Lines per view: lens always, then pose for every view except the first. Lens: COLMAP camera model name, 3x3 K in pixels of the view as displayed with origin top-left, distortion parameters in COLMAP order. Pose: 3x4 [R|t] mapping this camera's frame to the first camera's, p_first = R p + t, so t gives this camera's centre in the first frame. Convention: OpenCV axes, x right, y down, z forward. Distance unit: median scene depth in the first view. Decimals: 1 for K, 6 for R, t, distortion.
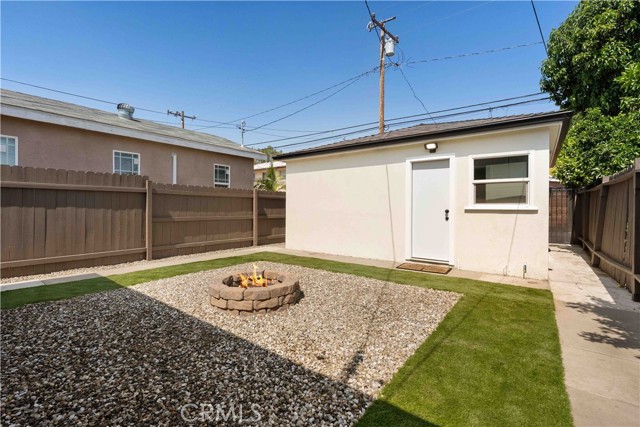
lens RADIAL K [[287.9, 0, 318.0], [0, 287.9, 209.5], [0, 0, 1]] dist [-0.001223, -0.000152]
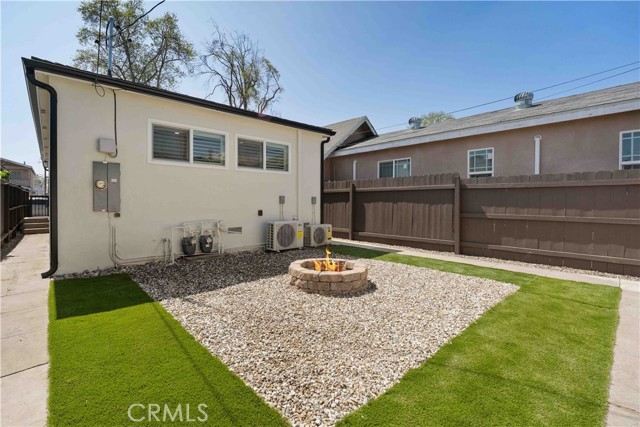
lens RADIAL K [[287.9, 0, 303.4], [0, 287.9, 205.1], [0, 0, 1]] dist [-0.001223, -0.000152]
pose [[-0.200020, 0.006588, -0.979770, 0.545688], [-0.010408, 0.999907, 0.008848, -0.001975], [0.979737, 0.011967, -0.199933, 0.678936]]
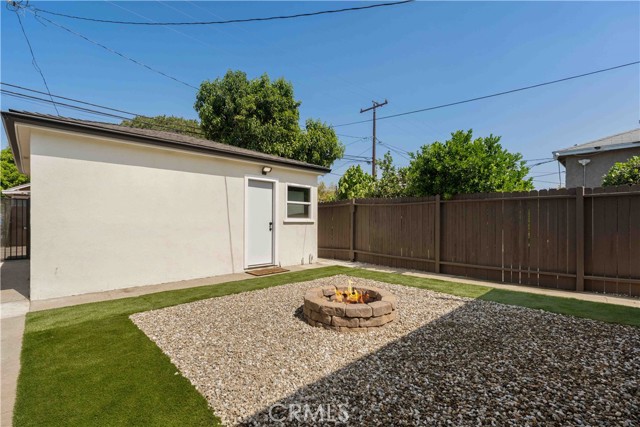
lens RADIAL K [[287.9, 0, 318.7], [0, 287.9, 217.5], [0, 0, 1]] dist [-0.001223, -0.000152]
pose [[0.153245, 0.008496, 0.988152, -0.721780], [0.005853, 0.999938, -0.009505, -0.006918], [-0.988171, 0.007241, 0.153186, 0.572296]]
